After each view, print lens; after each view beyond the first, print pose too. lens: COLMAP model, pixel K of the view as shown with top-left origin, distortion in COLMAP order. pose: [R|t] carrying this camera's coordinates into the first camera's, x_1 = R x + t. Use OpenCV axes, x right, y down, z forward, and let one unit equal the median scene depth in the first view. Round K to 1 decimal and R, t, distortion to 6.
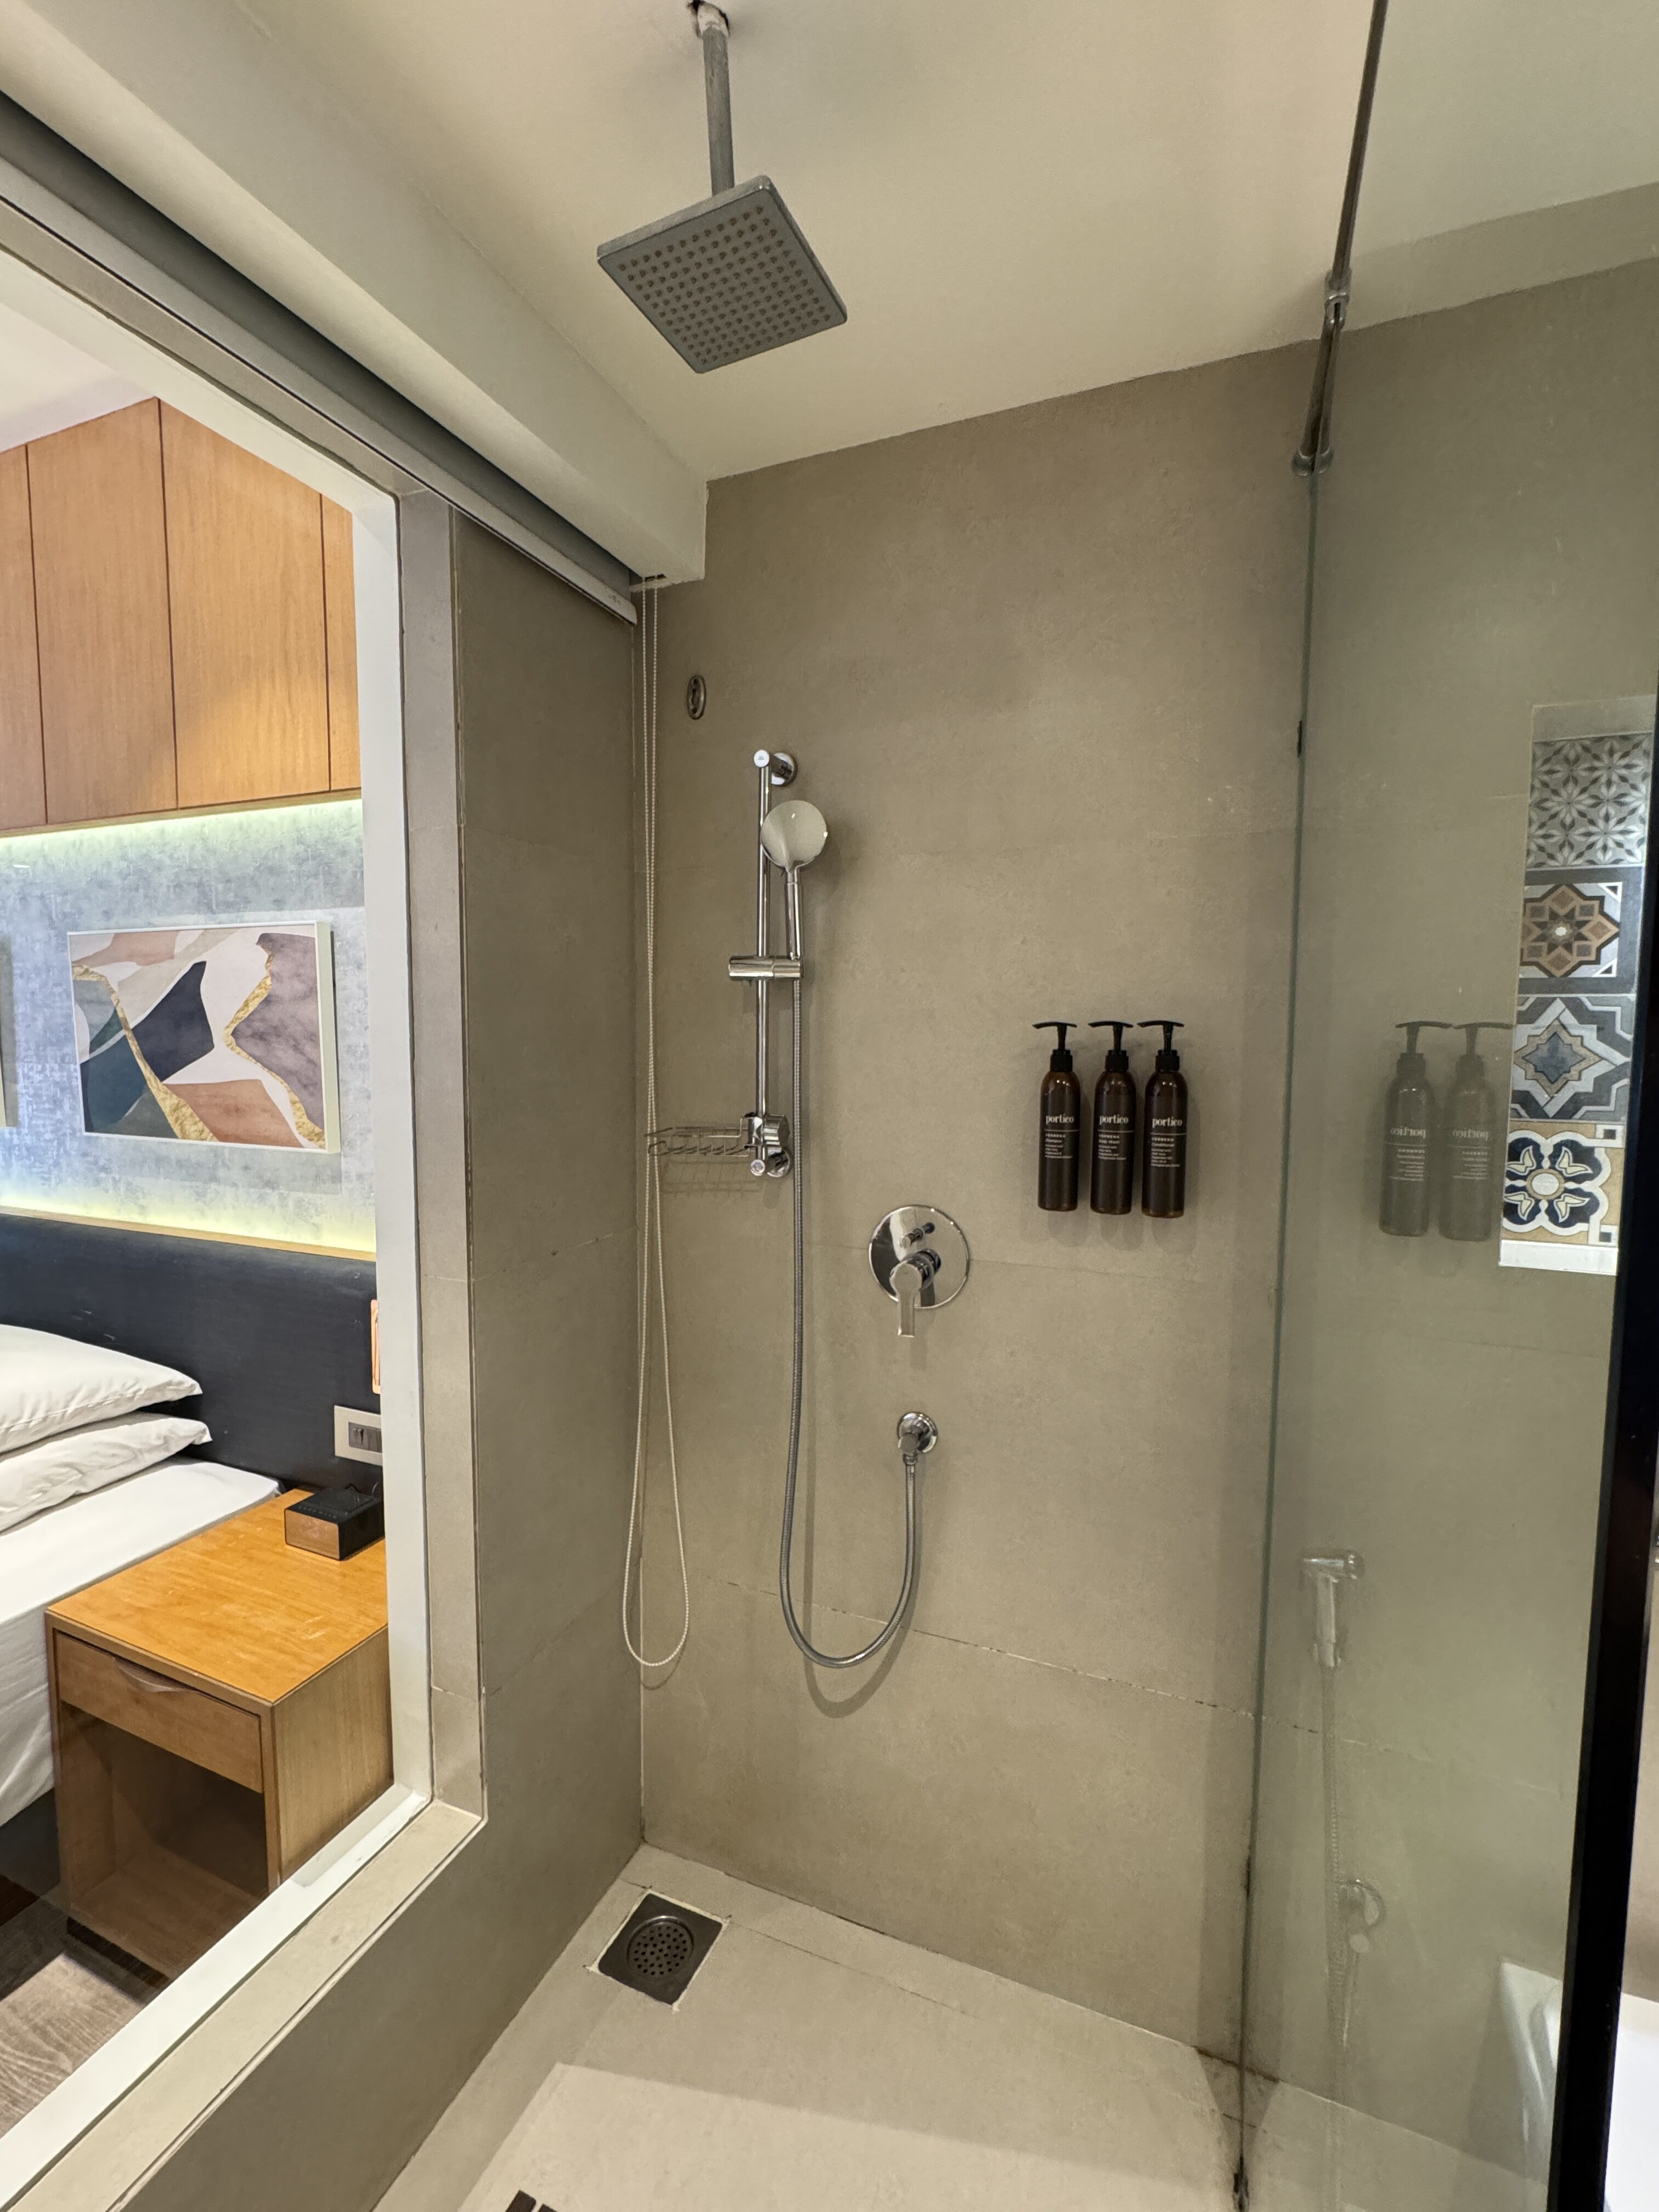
lens RADIAL K [[953.8, 0, 851.0], [0, 953.8, 1107.7], [0, 0, 1]] dist [-0.000729, 0.000735]
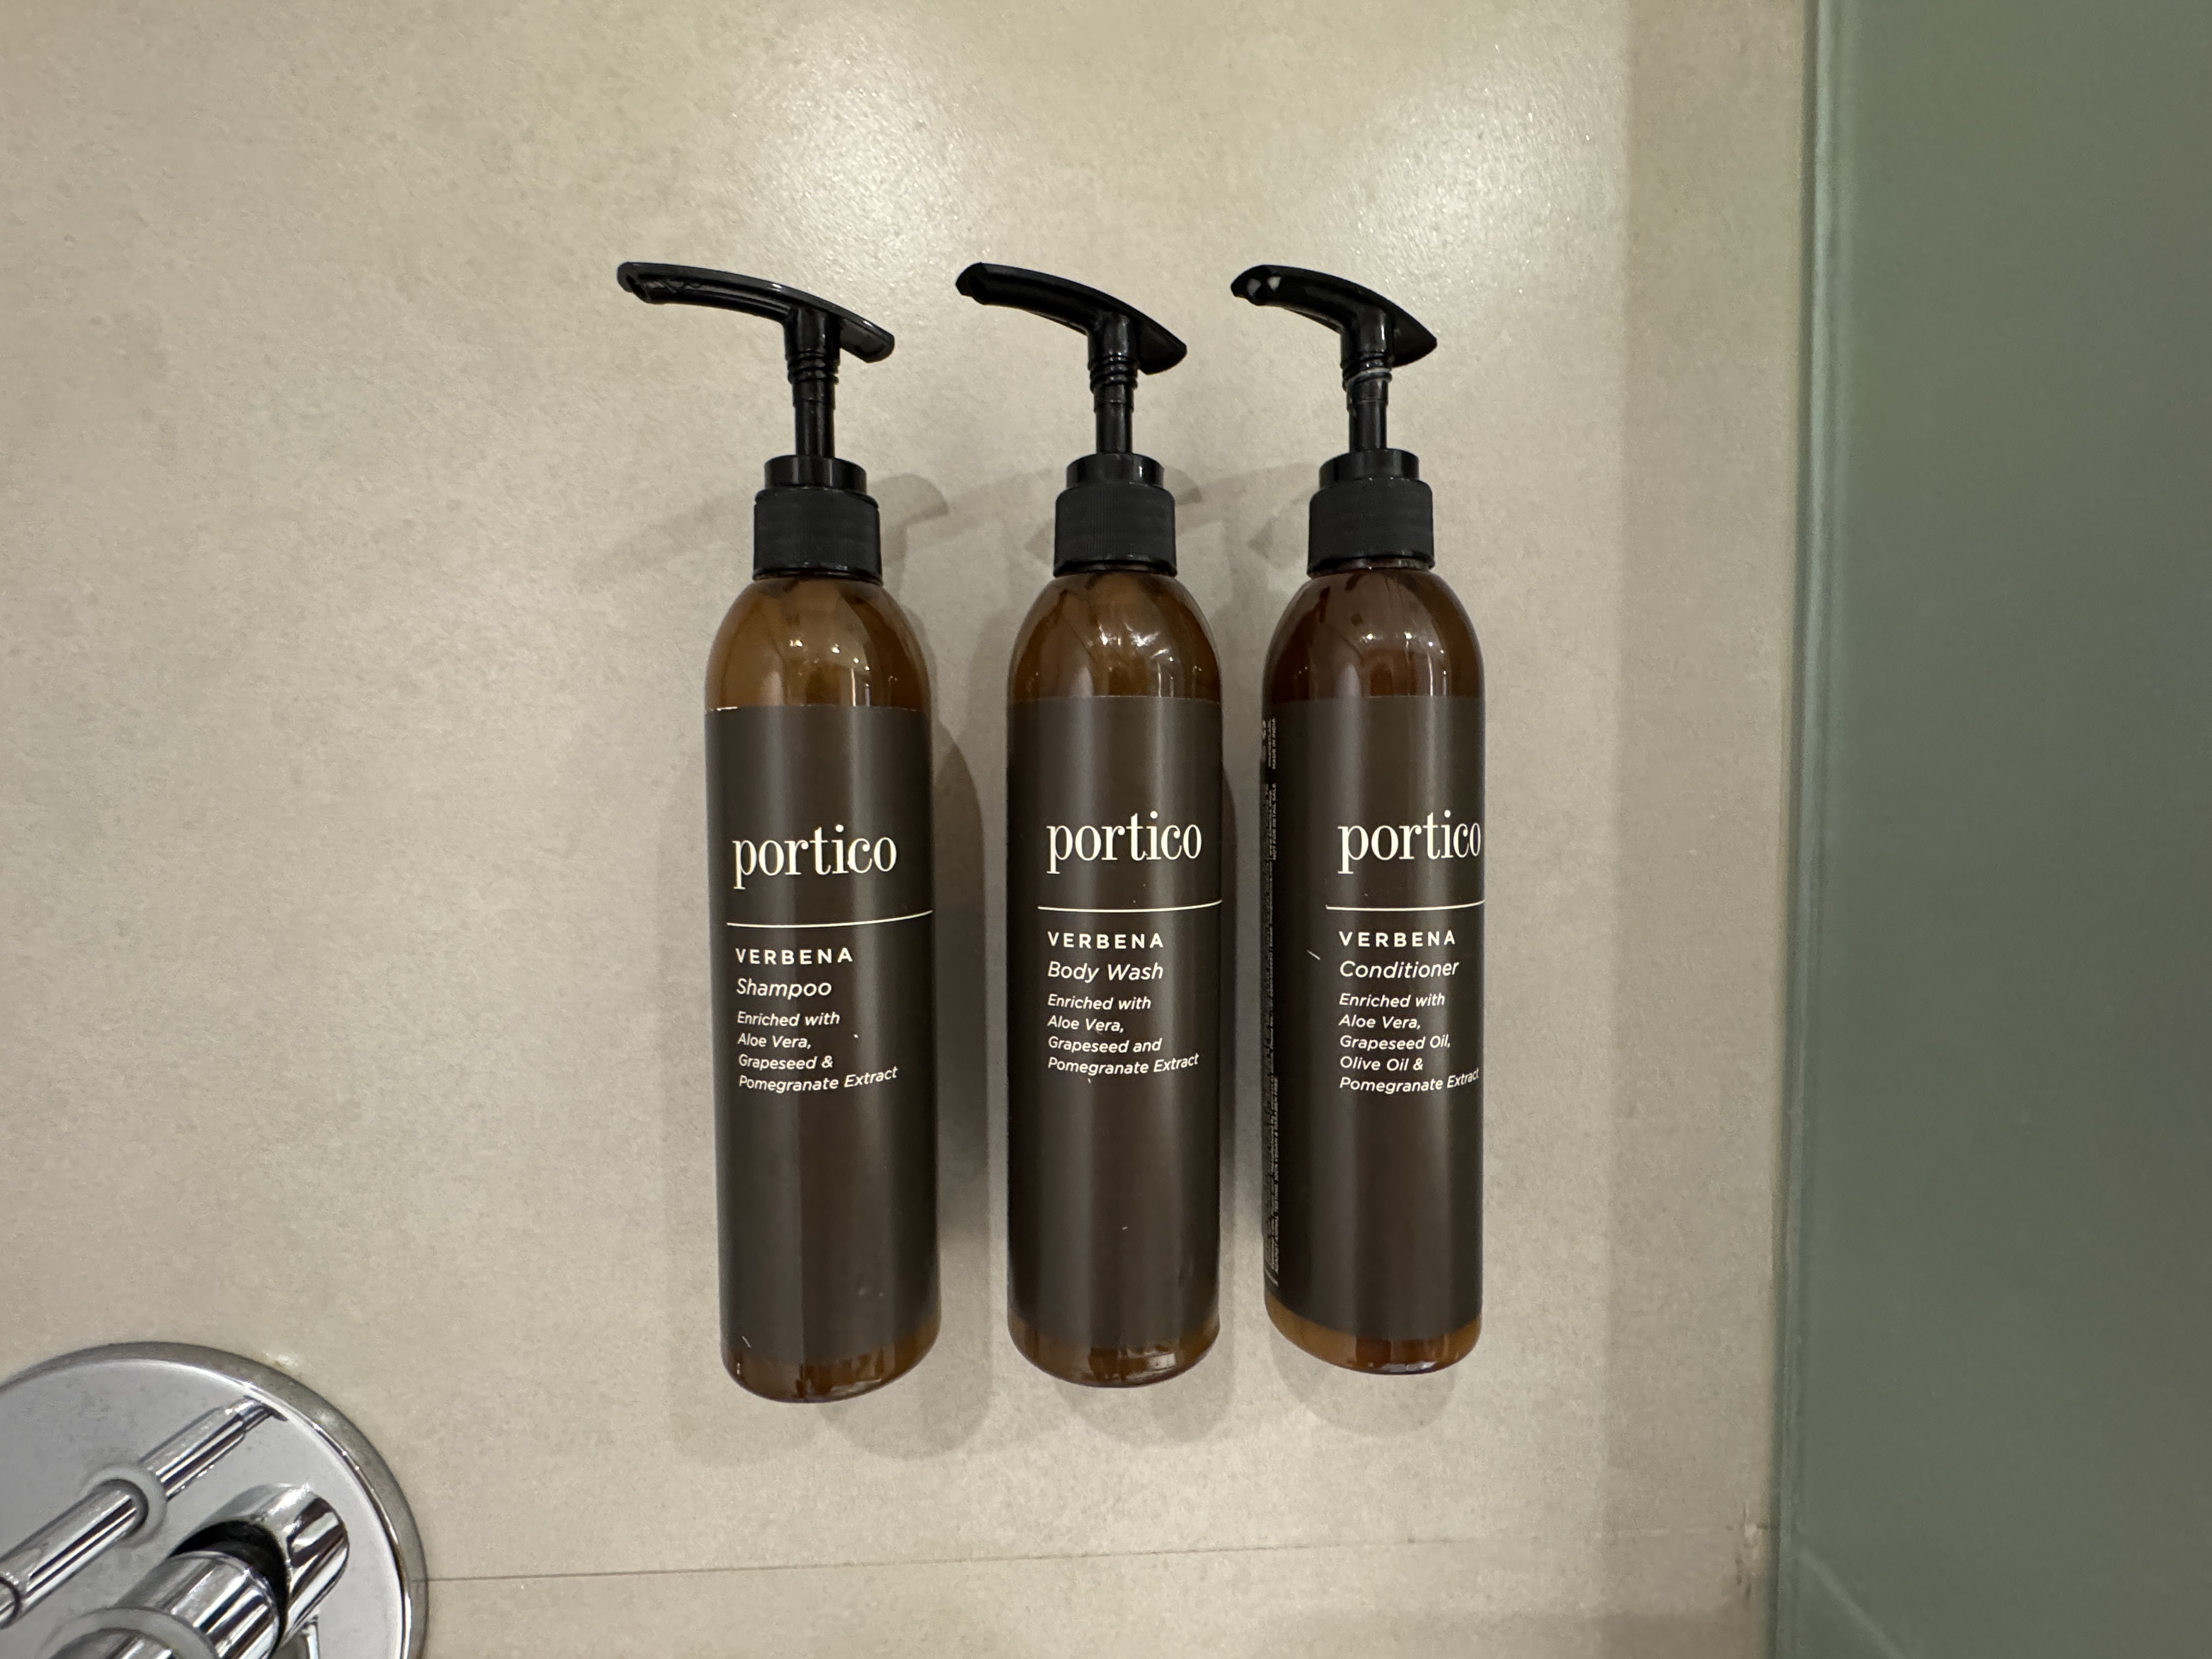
lens RADIAL K [[953.8, 0, 1090.2], [0, 953.8, 828.2], [0, 0, 1]] dist [-0.000729, 0.000735]
pose [[0.916087, -0.031688, 0.399725, 0.168598], [0.050354, 0.998072, -0.036279, 0.013401], [-0.397805, 0.053363, 0.915917, 0.711341]]
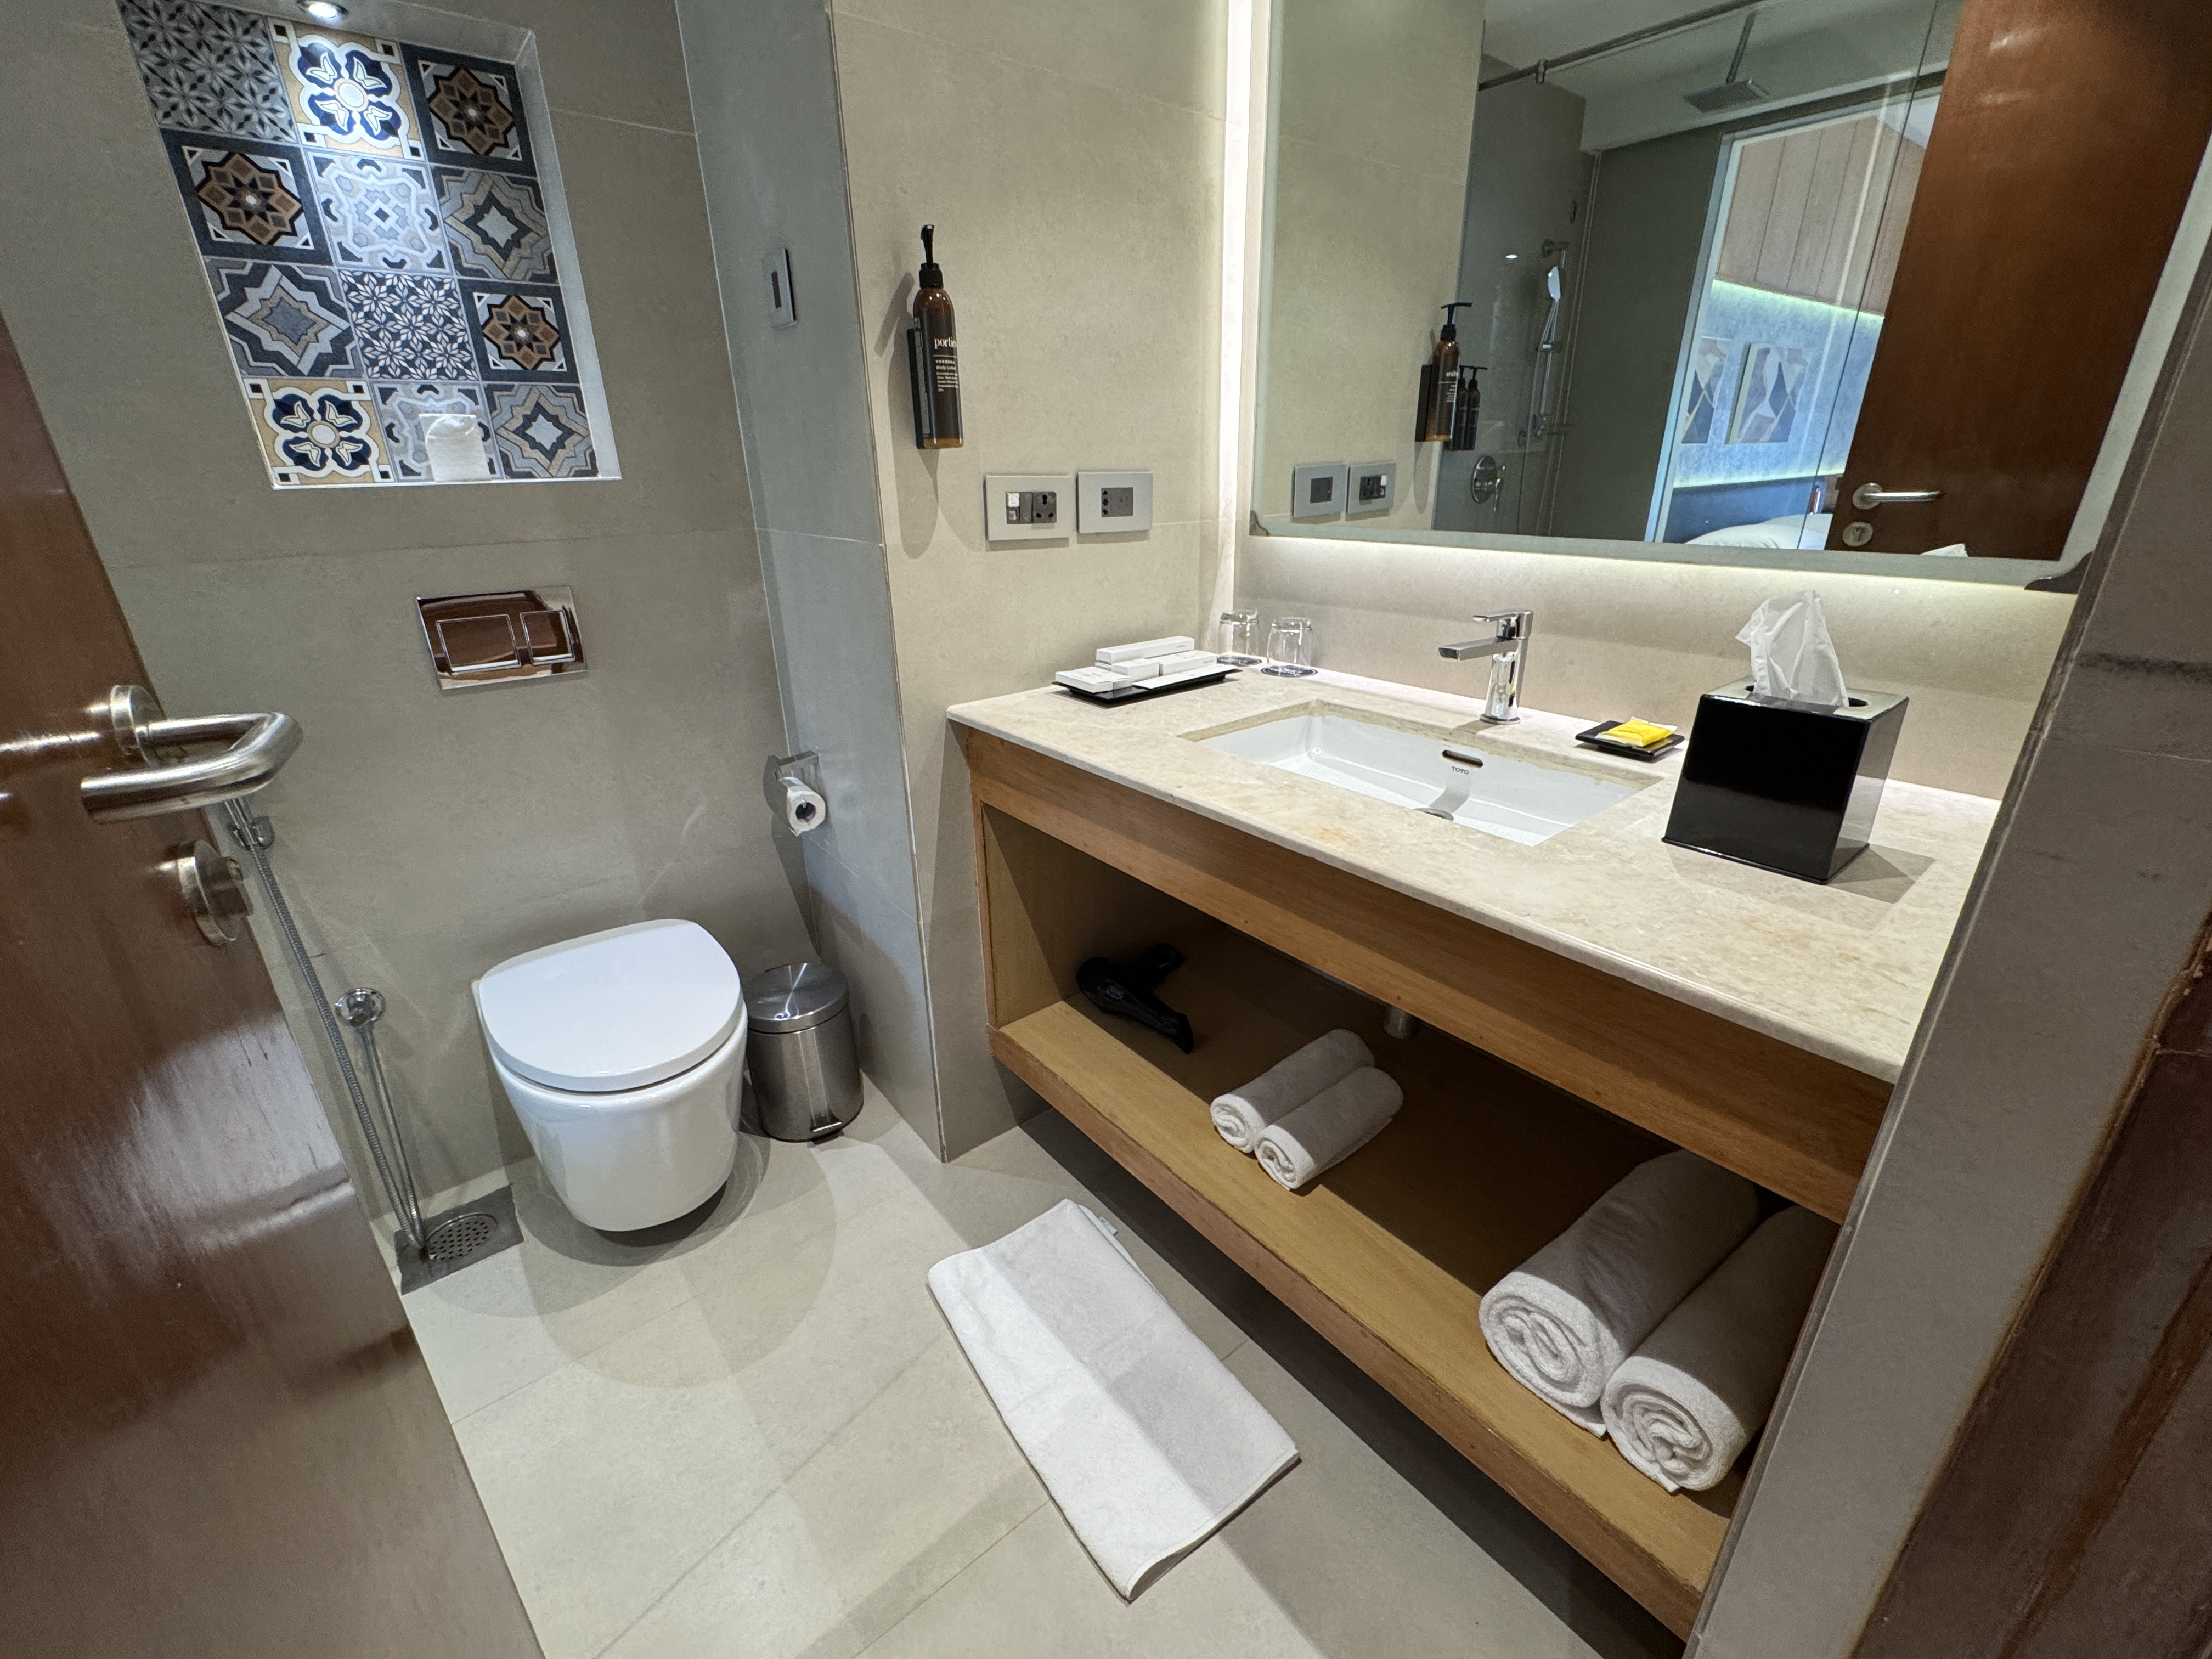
lens RADIAL K [[908.6, 0, 1099.2], [0, 908.6, 843.8], [0, 0, 1]] dist [-0.004051, -0.000095]
pose [[0.494978, -0.342015, 0.798763, 0.072774], [0.099972, 0.935586, 0.338650, 0.218815], [-0.863135, -0.087771, 0.497287, -0.407123]]
